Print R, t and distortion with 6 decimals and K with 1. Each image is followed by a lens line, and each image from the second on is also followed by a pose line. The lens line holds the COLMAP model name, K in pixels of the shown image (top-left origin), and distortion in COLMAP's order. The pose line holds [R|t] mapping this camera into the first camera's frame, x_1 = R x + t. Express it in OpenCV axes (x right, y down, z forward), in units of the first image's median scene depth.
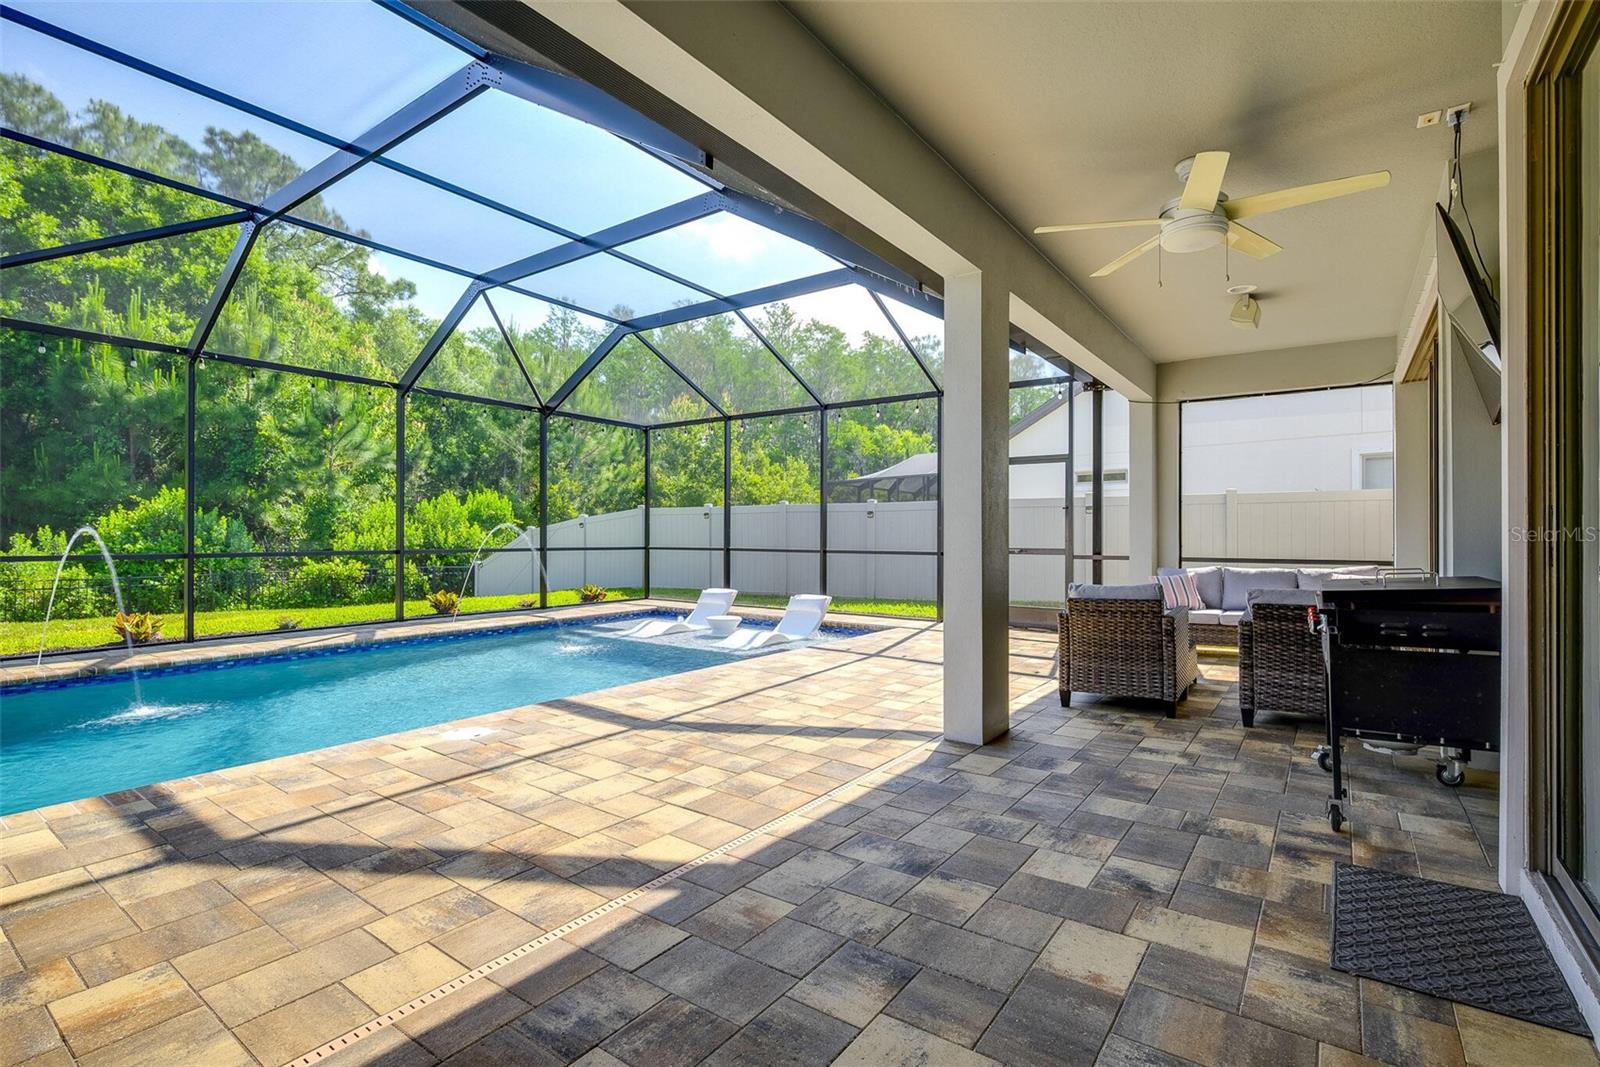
lens RADIAL K [[737.2, 0, 803.8], [0, 737.2, 529.3], [0, 0, 1]] dist [-0.004720, -0.001146]
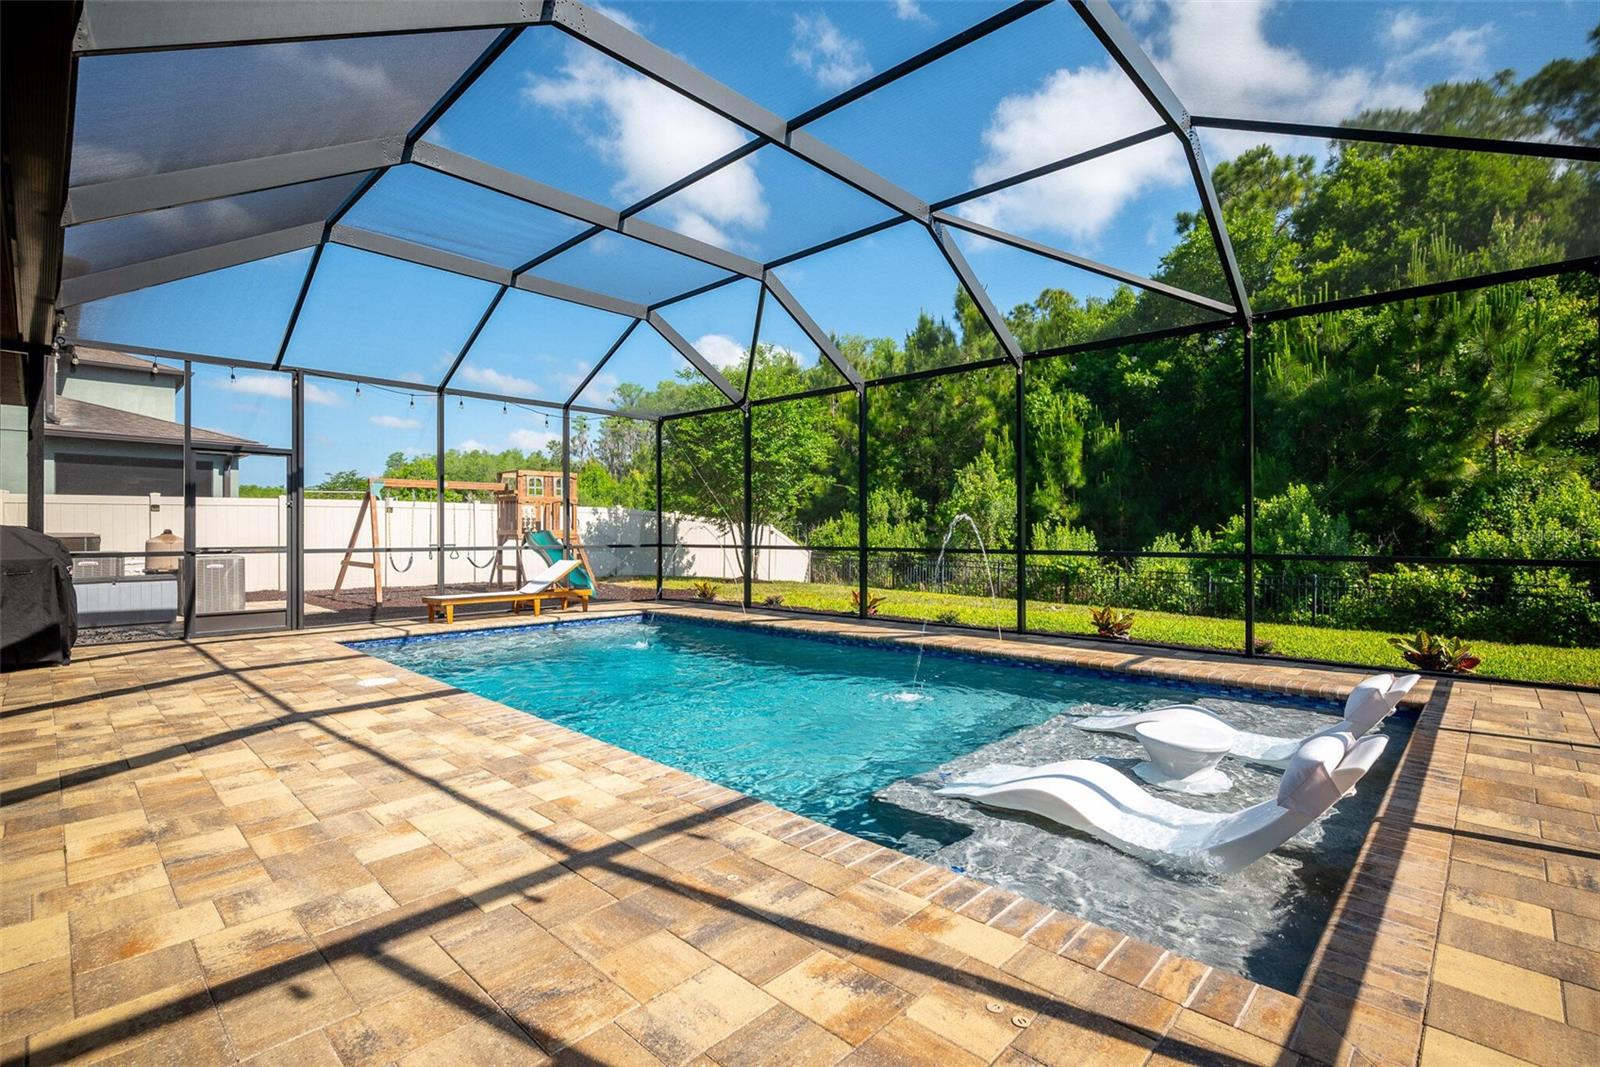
lens RADIAL K [[736.7, 0, 798.8], [0, 736.7, 534.7], [0, 0, 1]] dist [-0.004977, -0.000796]
pose [[-0.135501, -0.003323, -0.990772, 0.166418], [0.003372, 0.999987, -0.003815, 0.009039], [0.990772, -0.003858, -0.135488, 0.454212]]
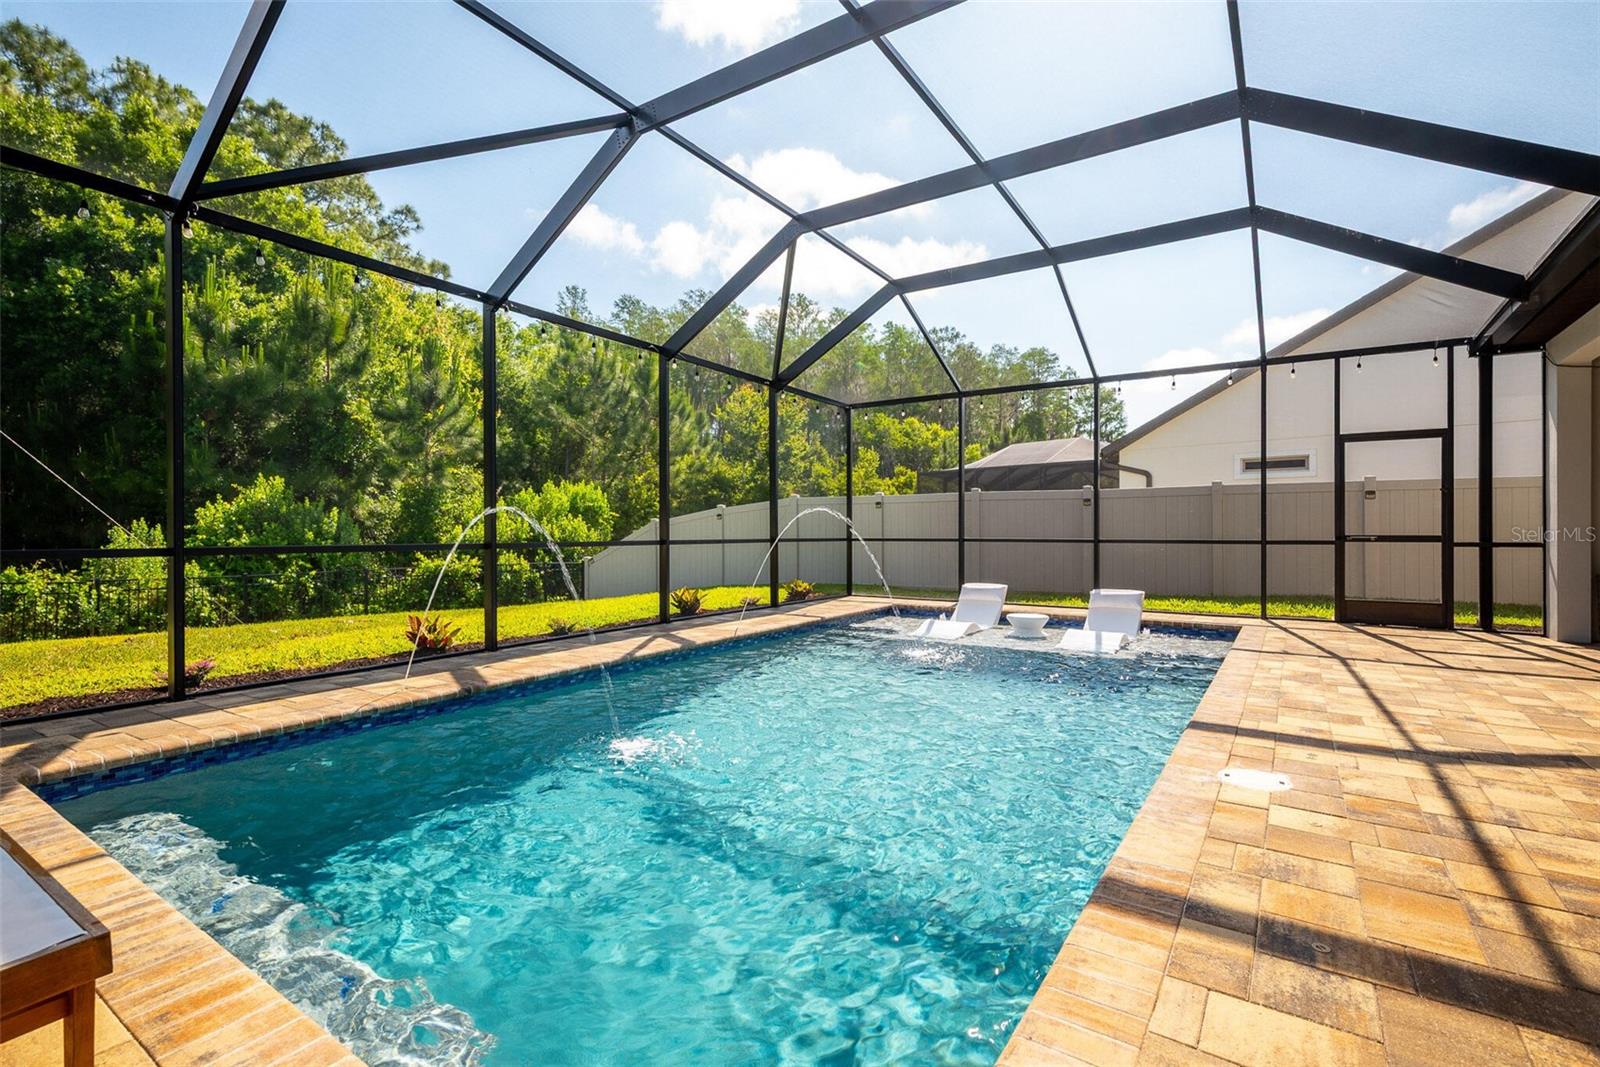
lens RADIAL K [[736.7, 0, 795.7], [0, 736.7, 534.9], [0, 0, 1]] dist [-0.004977, -0.000796]
pose [[0.999537, -0.002830, 0.030300, -0.224279], [0.002463, 0.999923, 0.012129, 0.006180], [-0.030332, -0.012049, 0.999467, 0.070257]]
